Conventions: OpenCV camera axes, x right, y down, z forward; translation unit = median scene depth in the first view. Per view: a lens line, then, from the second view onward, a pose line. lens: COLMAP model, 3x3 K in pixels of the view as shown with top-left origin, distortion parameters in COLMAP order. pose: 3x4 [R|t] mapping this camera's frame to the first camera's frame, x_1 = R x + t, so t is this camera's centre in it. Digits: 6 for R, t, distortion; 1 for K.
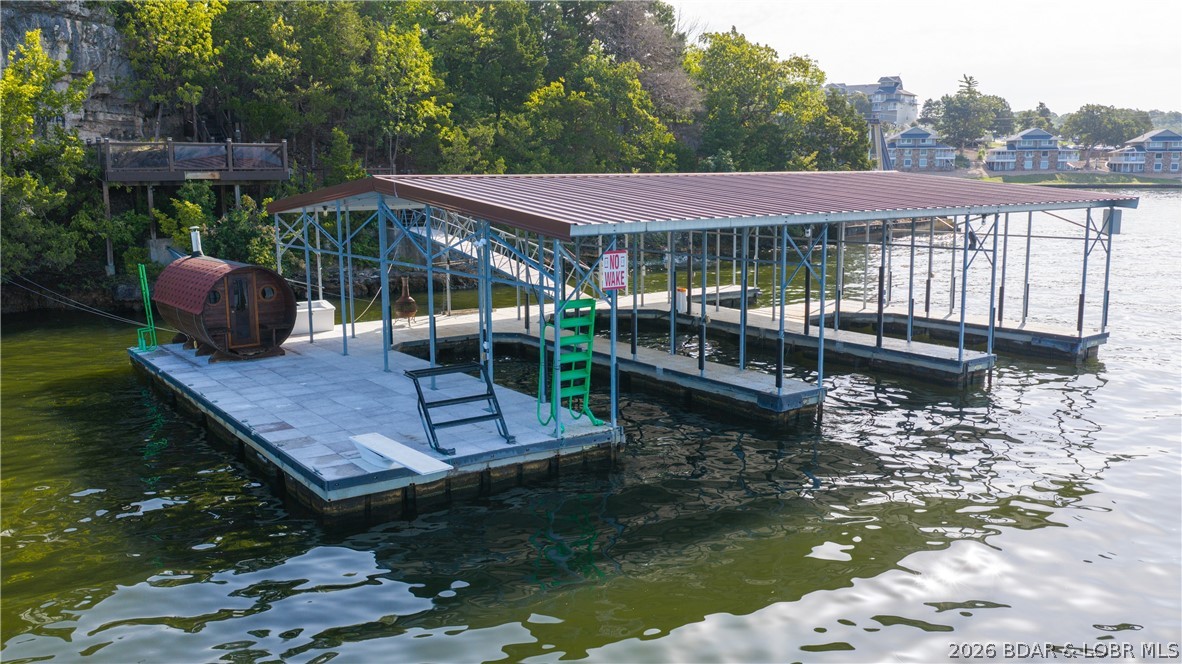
lens RADIAL K [[981.6, 0, 593.1], [0, 981.6, 333.2], [0, 0, 1]] dist [0.027248, -0.057437]
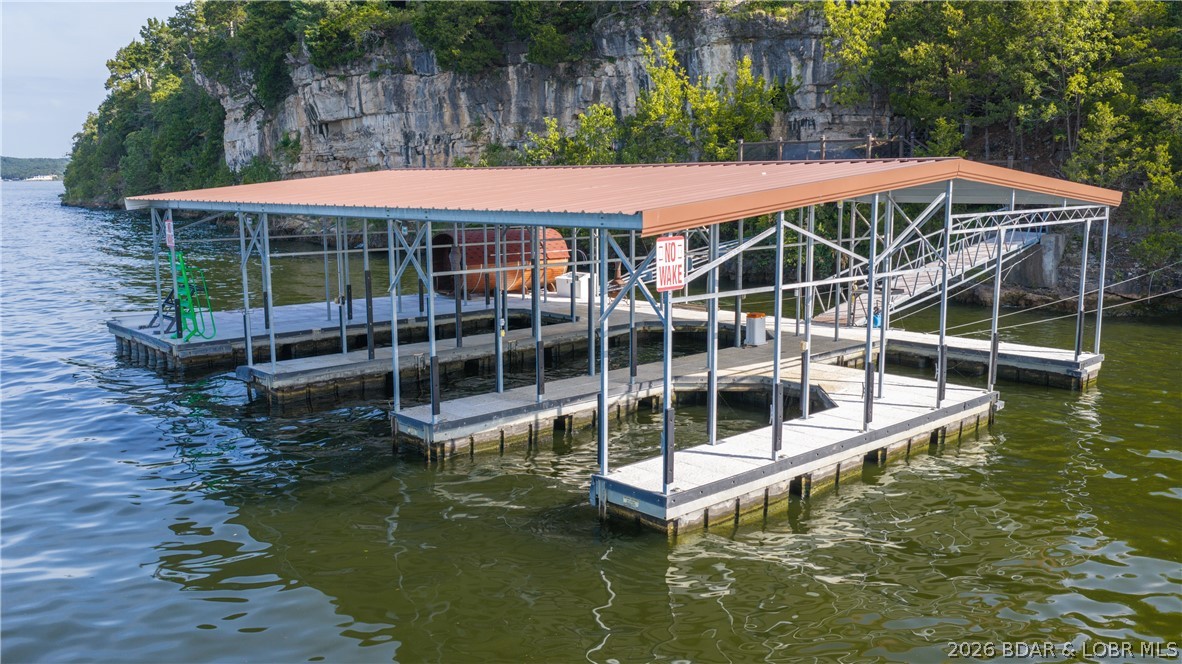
lens RADIAL K [[981.6, 0, 589.0], [0, 981.6, 330.5], [0, 0, 1]] dist [0.027248, -0.057437]
pose [[0.132010, 0.157169, -0.978709, 0.644557], [-0.155609, 0.978394, 0.136129, -0.091612], [0.978958, 0.134325, 0.153615, 0.585071]]
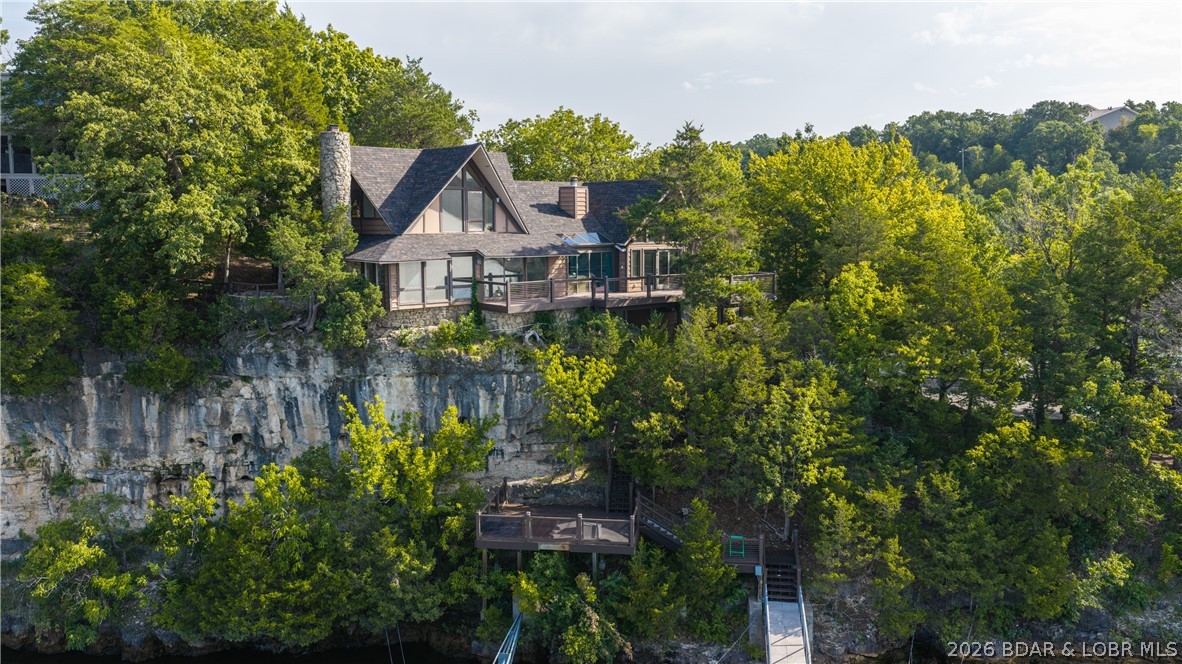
lens RADIAL K [[981.6, 0, 595.4], [0, 981.6, 329.4], [0, 0, 1]] dist [0.027248, -0.057437]
pose [[0.721350, 0.076945, -0.688283, 0.335551], [-0.110002, 0.993923, -0.004173, -0.373023], [0.683779, 0.078723, 0.725430, 0.219270]]
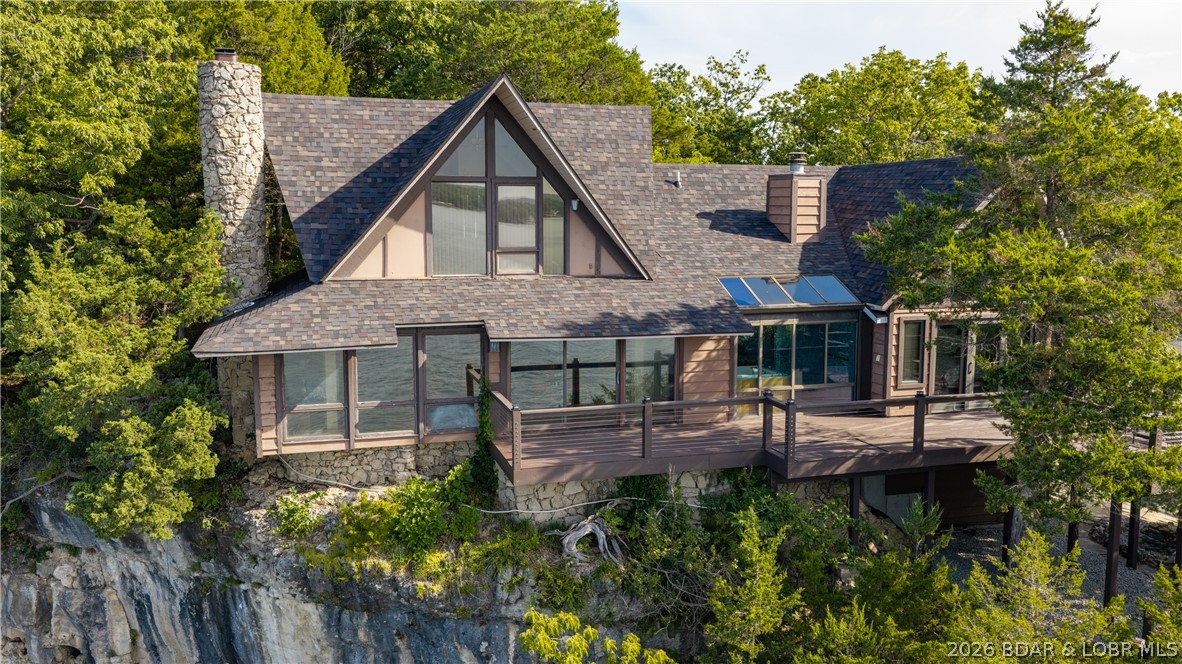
lens RADIAL K [[981.6, 0, 590.1], [0, 981.6, 327.2], [0, 0, 1]] dist [0.027248, -0.057437]
pose [[0.376541, 0.112103, -0.919592, -0.087077], [-0.155359, 0.986235, 0.056613, -0.489710], [0.913280, 0.121550, 0.388774, 0.812432]]
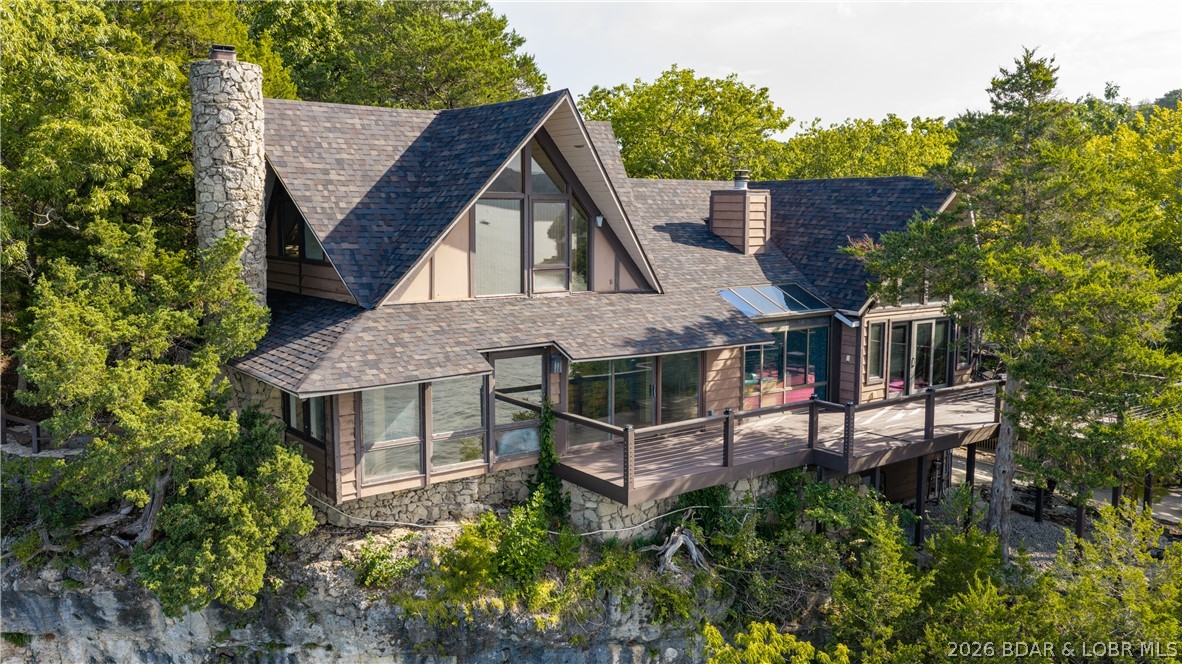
lens RADIAL K [[981.6, 0, 593.2], [0, 981.6, 326.8], [0, 0, 1]] dist [0.027248, -0.057437]
pose [[0.674496, 0.090375, -0.732726, -0.196627], [-0.125818, 0.992032, 0.006539, -0.469079], [0.727479, 0.087780, 0.680492, 0.635903]]
